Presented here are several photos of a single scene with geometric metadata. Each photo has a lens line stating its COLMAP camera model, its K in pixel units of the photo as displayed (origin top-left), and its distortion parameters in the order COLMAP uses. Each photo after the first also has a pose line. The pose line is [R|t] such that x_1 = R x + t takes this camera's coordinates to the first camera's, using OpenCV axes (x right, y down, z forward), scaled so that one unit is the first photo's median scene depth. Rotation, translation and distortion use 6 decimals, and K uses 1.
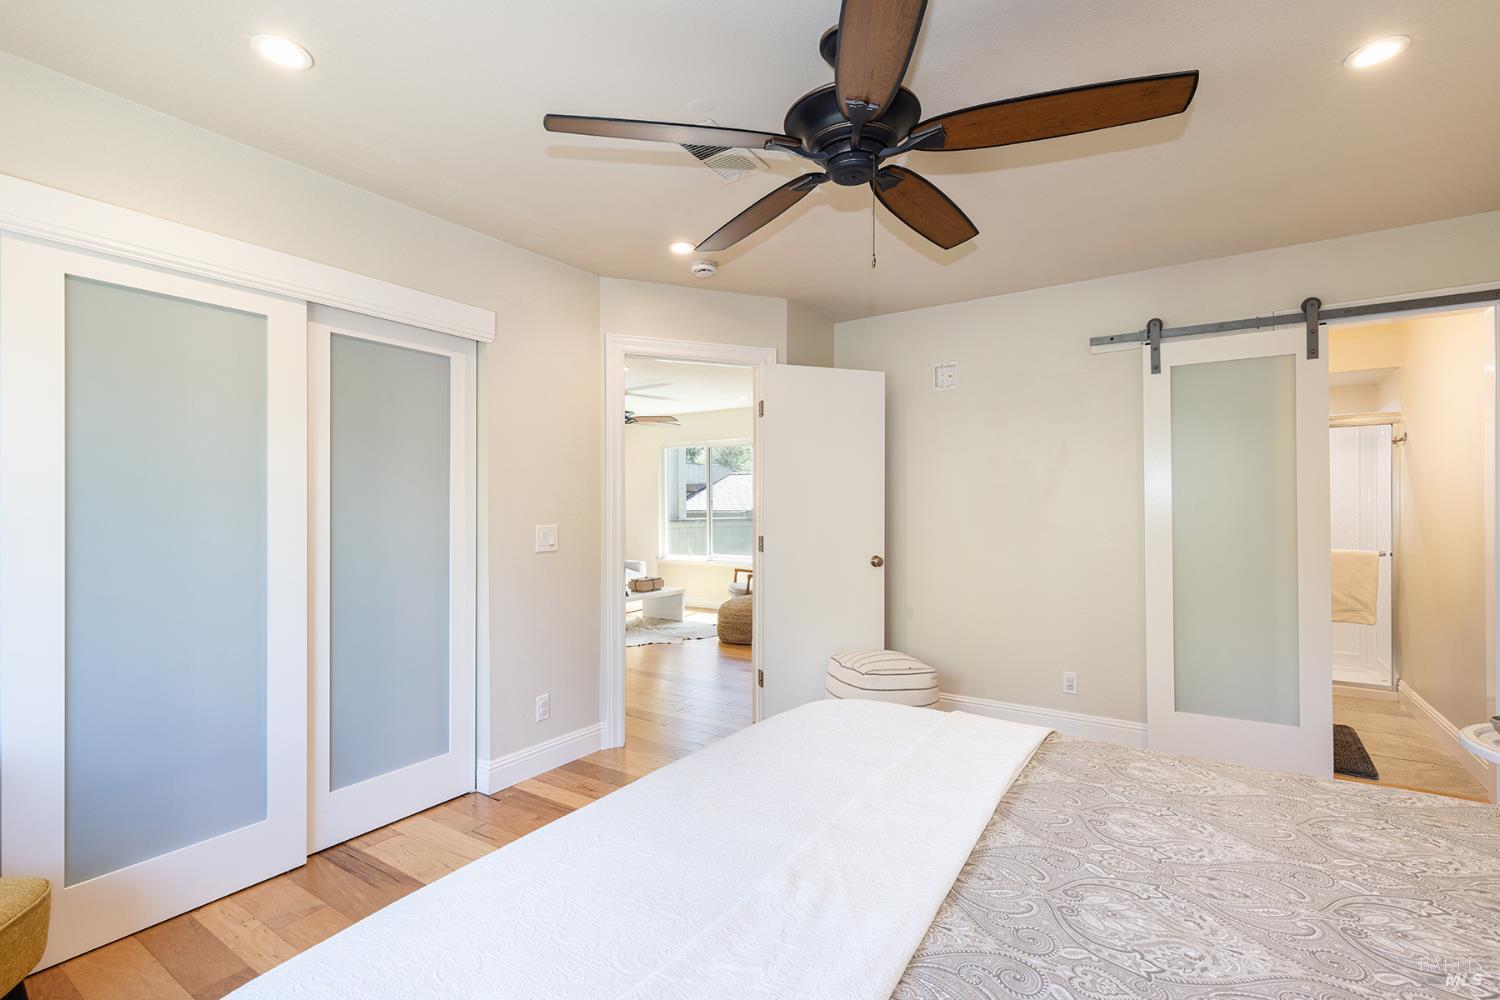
lens RADIAL K [[671.5, 0, 747.1], [0, 671.5, 507.7], [0, 0, 1]] dist [0.003940, -0.000775]
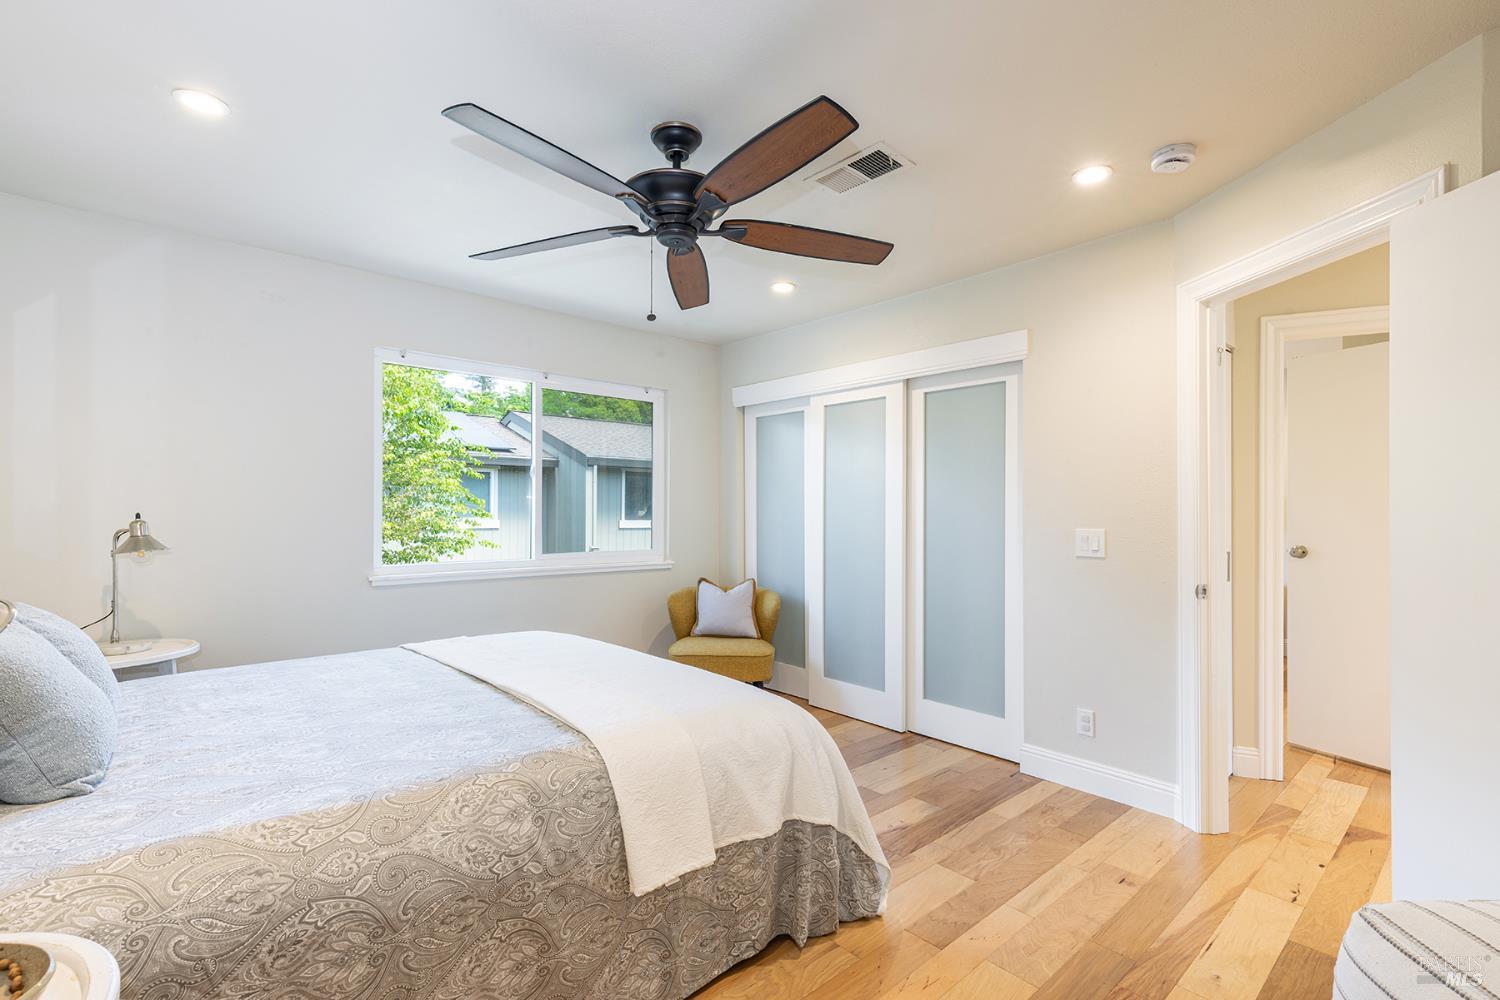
lens RADIAL K [[671.5, 0, 751.0], [0, 671.5, 505.9], [0, 0, 1]] dist [0.003940, -0.000775]
pose [[-0.277966, -0.013027, -0.960503, 0.860807], [-0.000433, 0.999910, -0.013437, 0.008377], [0.960591, -0.003319, -0.277946, 0.954369]]
